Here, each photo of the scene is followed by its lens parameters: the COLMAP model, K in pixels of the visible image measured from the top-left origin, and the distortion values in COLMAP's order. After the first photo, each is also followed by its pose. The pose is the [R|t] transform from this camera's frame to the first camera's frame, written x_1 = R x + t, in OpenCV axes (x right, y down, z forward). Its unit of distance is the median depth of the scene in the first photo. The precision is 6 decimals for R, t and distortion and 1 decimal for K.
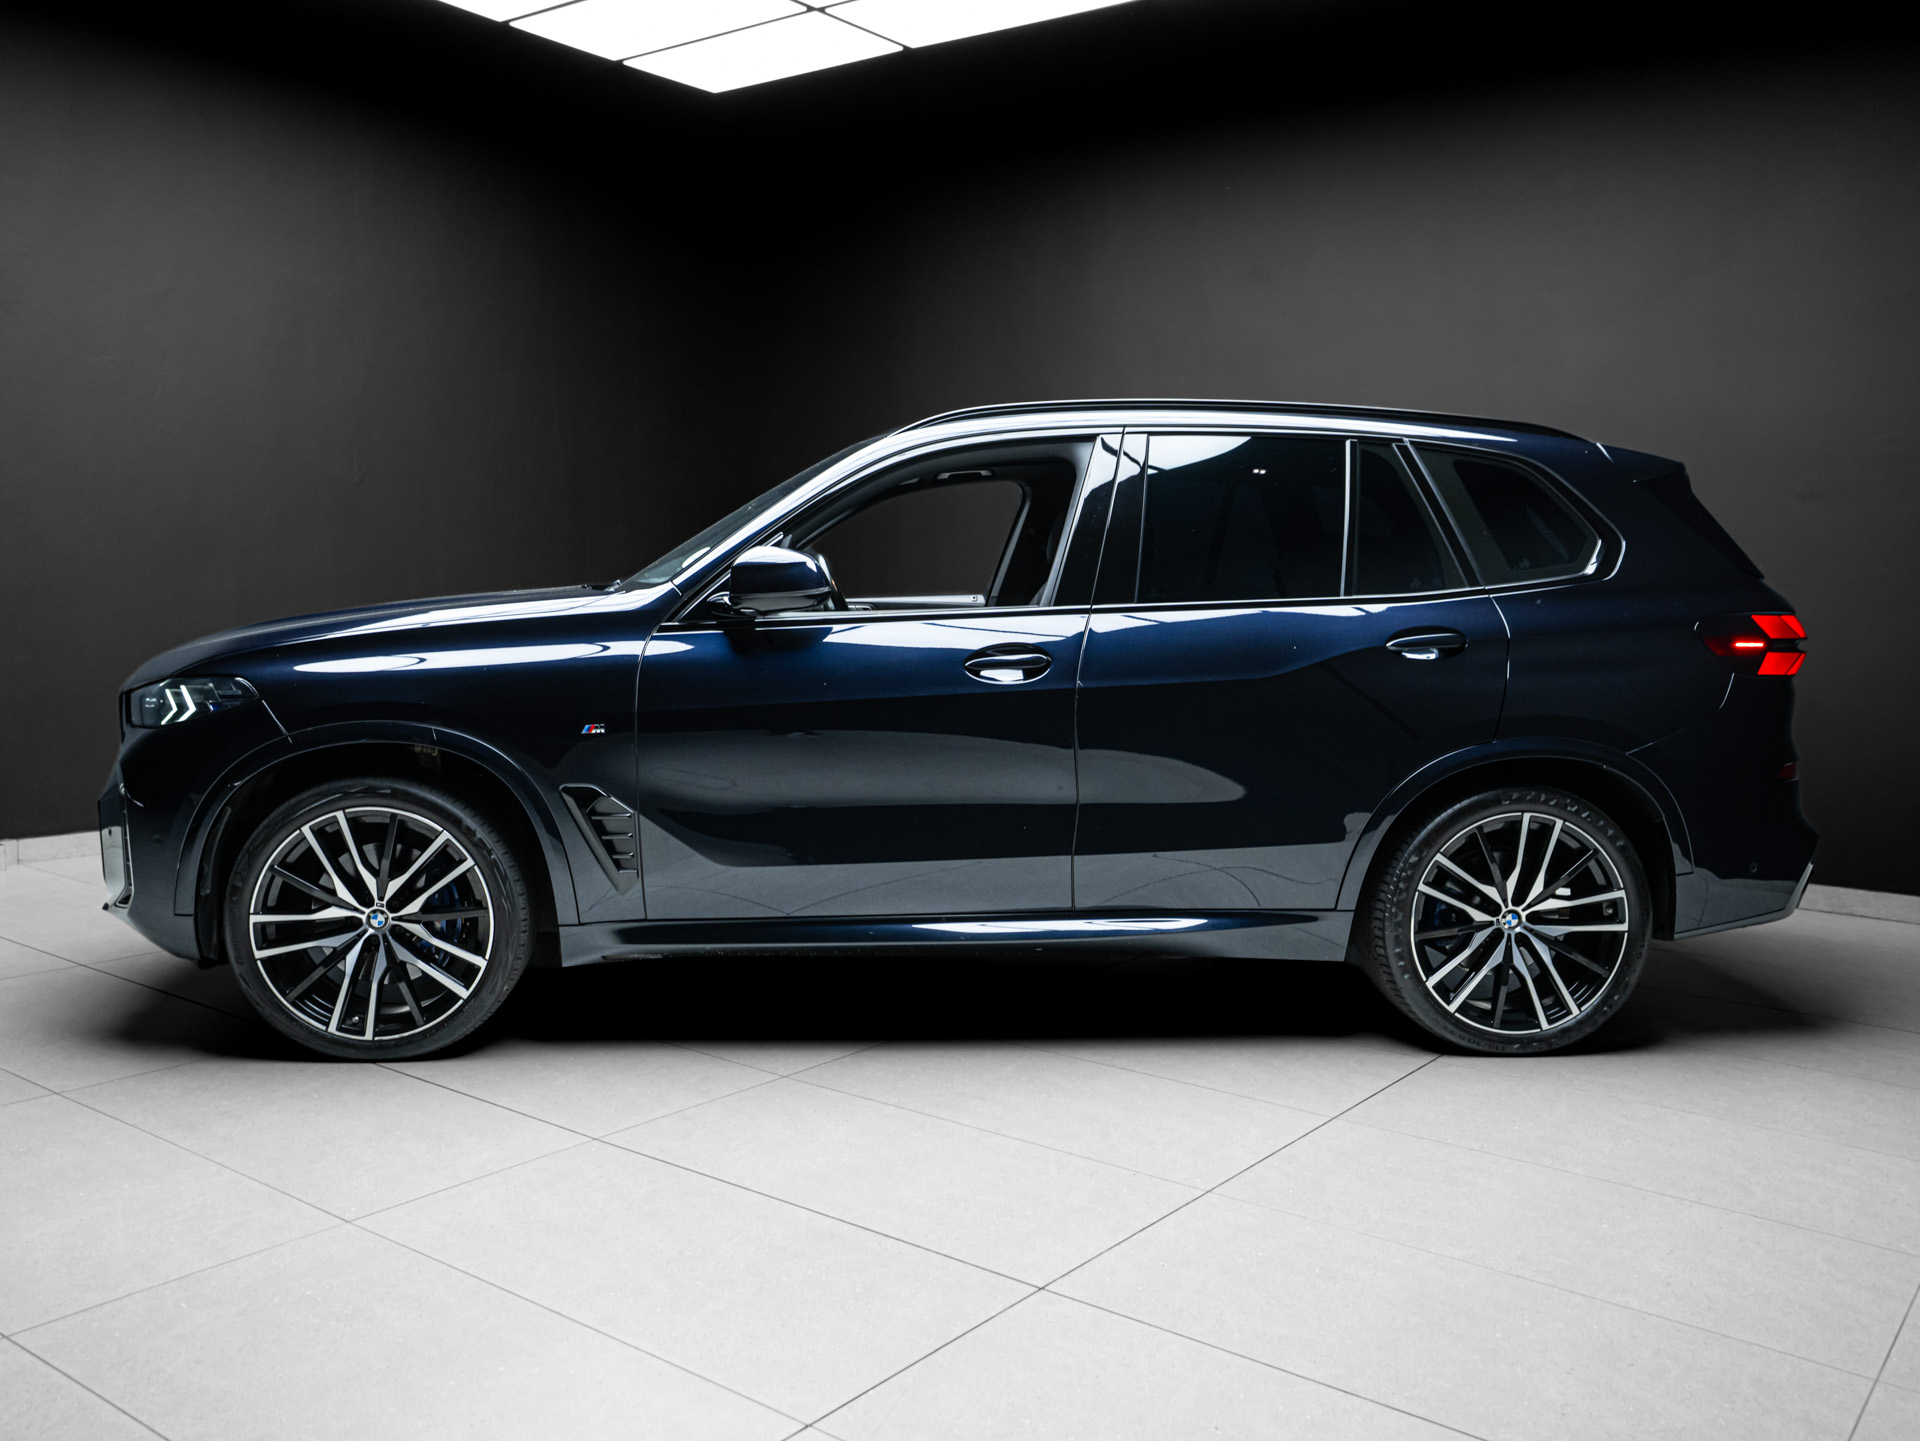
lens RADIAL K [[1639.8, 0, 960.0], [0, 1639.8, 720.5], [0, 0, 1]] dist [-0.011842, 0.085645]
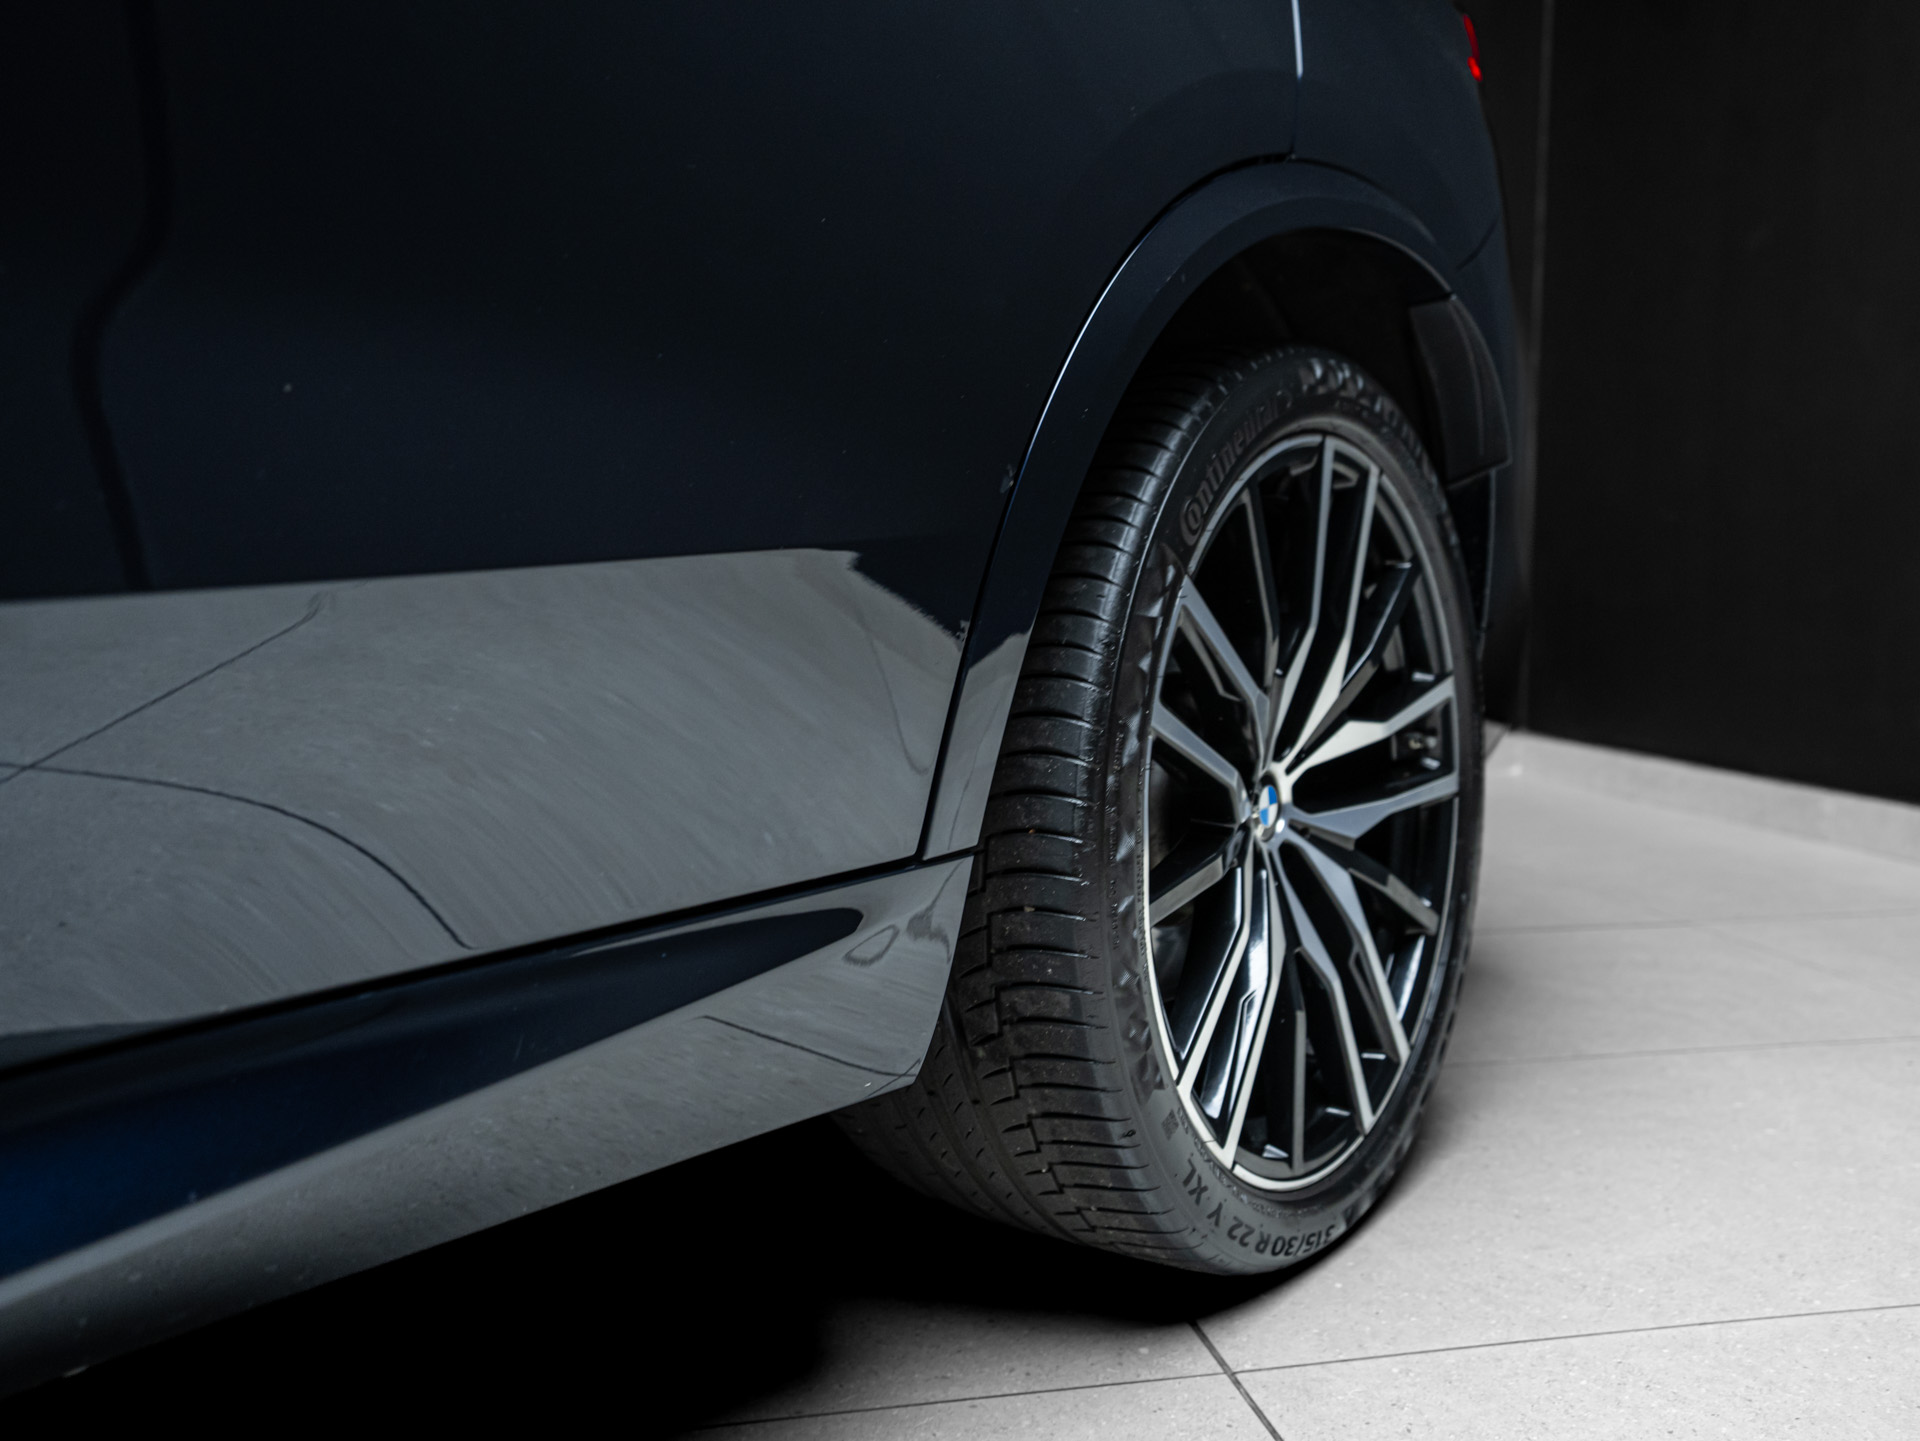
lens RADIAL K [[1639.8, 0, 960.0], [0, 1639.8, 720.5], [0, 0, 1]] dist [-0.011842, 0.085645]
pose [[0.654738, -0.093152, 0.750094, 0.071117], [0.086327, 0.995099, 0.048225, 0.087175], [-0.750910, 0.033178, 0.659571, 0.853646]]
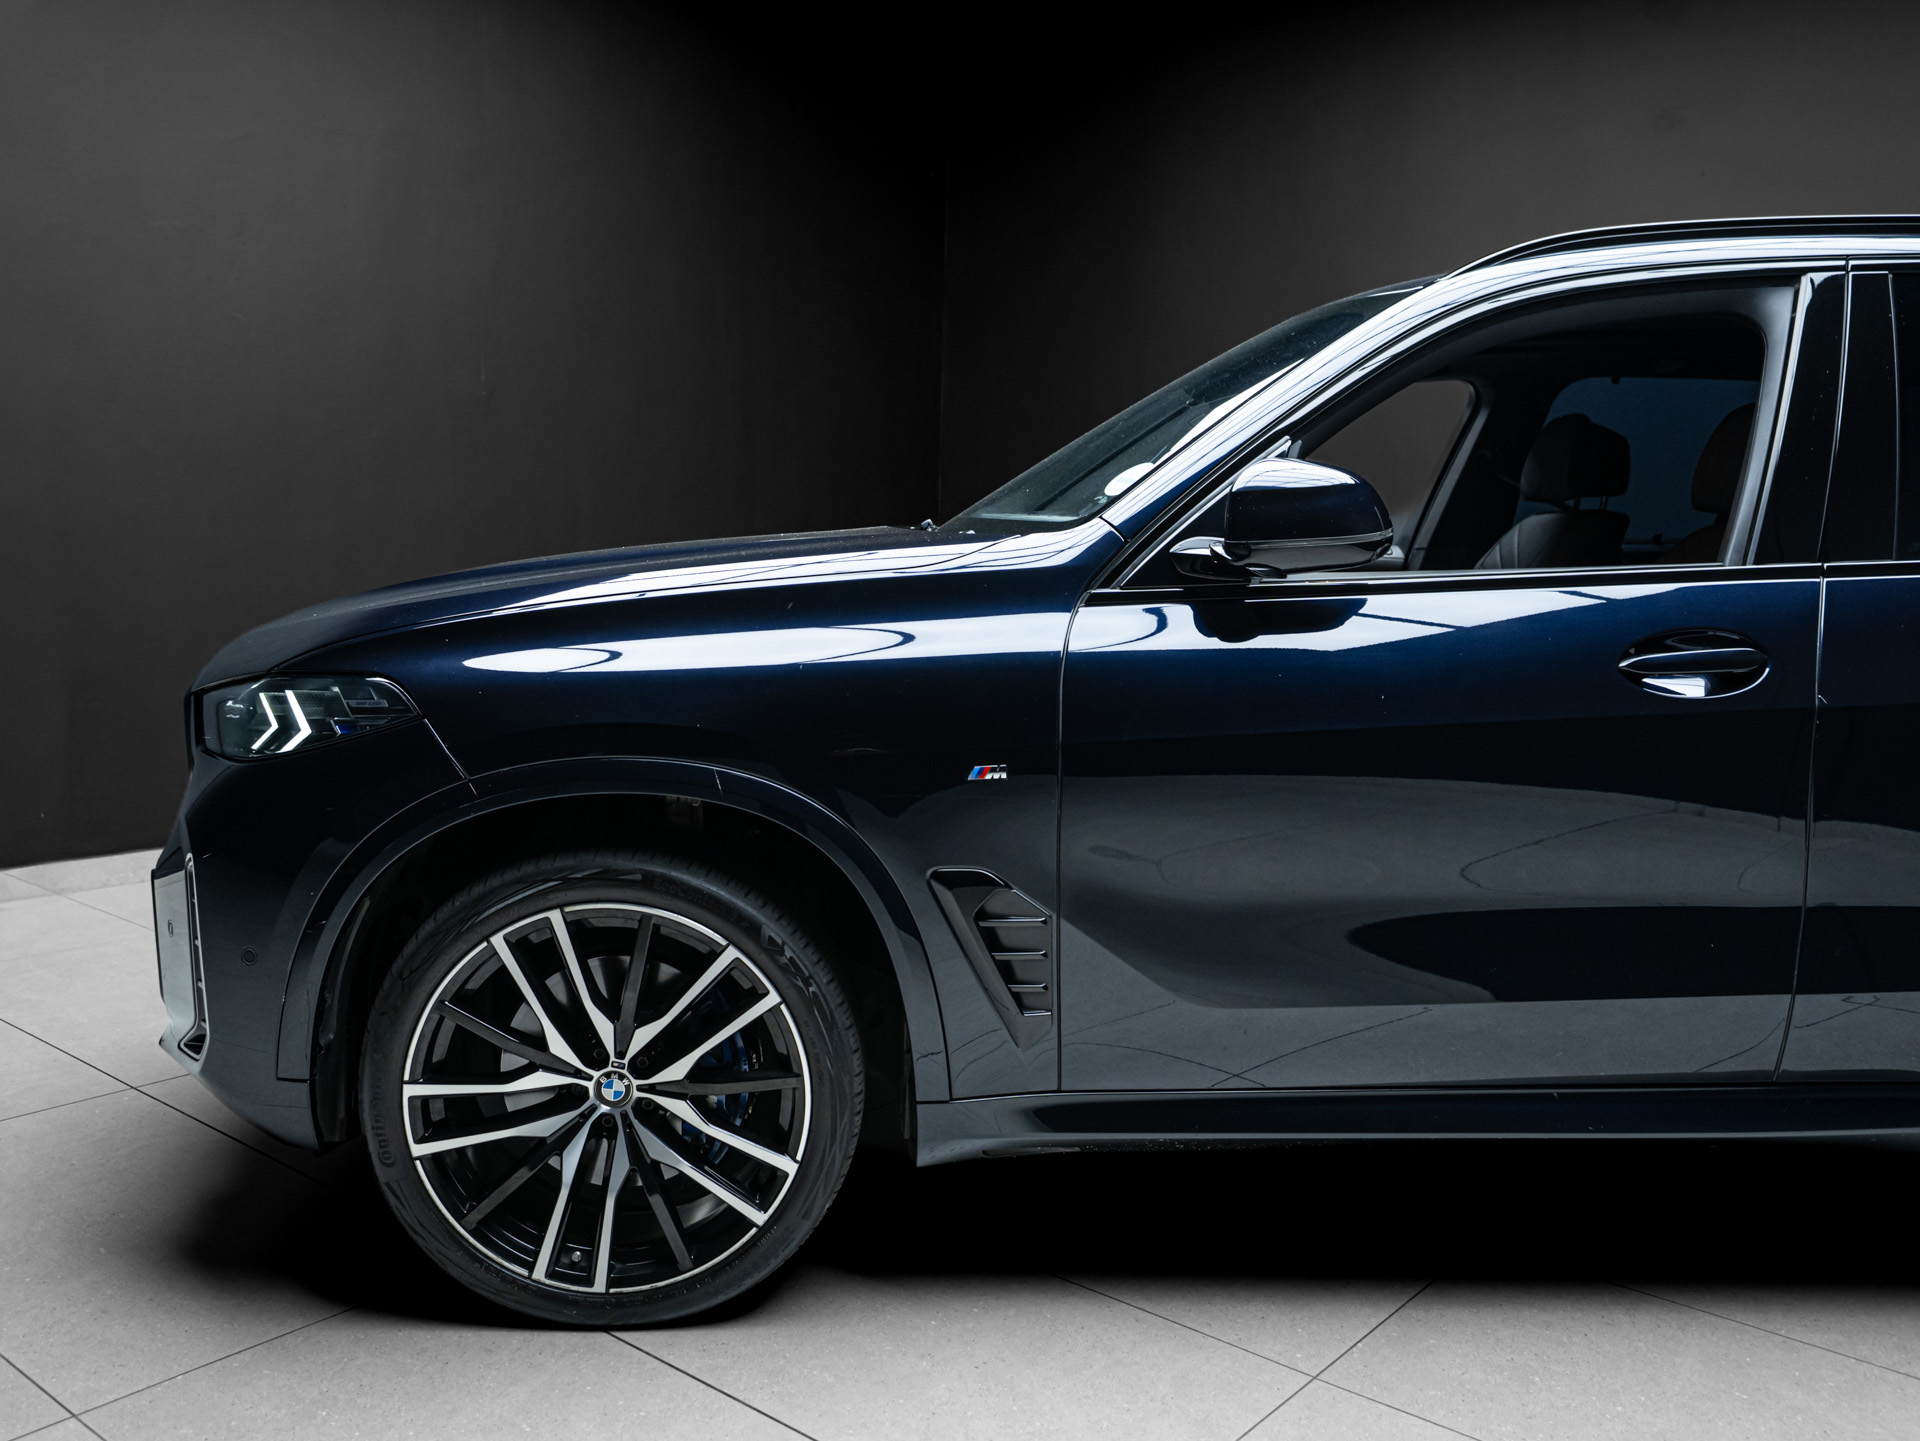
lens RADIAL K [[1639.8, 0, 960.0], [0, 1639.8, 720.5], [0, 0, 1]] dist [-0.011842, 0.085645]
pose [[0.999378, 0.009623, -0.033931, -0.203582], [-0.008657, 0.999556, 0.028498, -0.028139], [0.034190, -0.028187, 0.999018, 0.401948]]
